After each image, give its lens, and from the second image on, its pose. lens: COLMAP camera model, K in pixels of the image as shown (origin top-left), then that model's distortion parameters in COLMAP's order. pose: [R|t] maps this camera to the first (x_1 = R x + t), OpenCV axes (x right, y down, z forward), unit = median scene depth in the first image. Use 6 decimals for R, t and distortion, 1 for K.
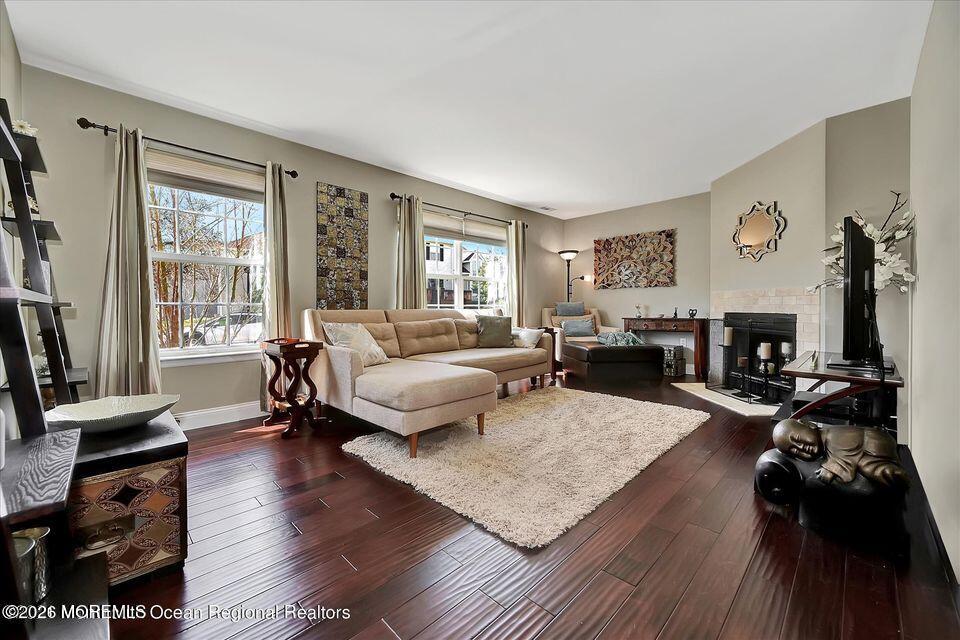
lens RADIAL K [[380.0, 0, 472.6], [0, 380.0, 315.2], [0, 0, 1]] dist [0.009860, 0.000108]
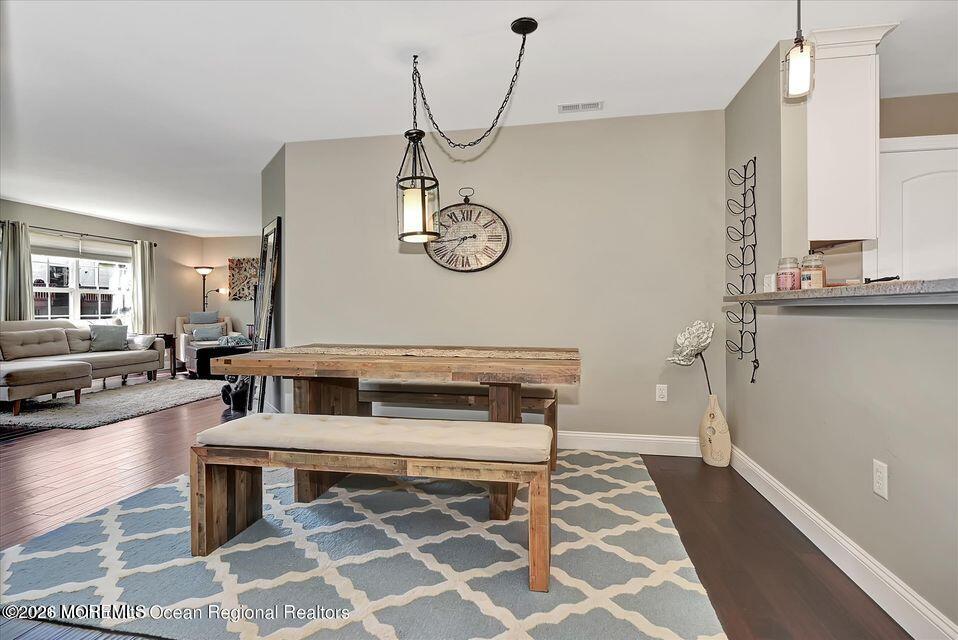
lens RADIAL K [[486.1, 0, 486.4], [0, 486.1, 310.6], [0, 0, 1]] dist [-0.003808, -0.000768]
pose [[0.818141, 0.000816, 0.575017, 0.155973], [0.008807, 0.999864, -0.013951, -0.013680], [-0.574950, 0.016478, 0.818023, -0.976099]]
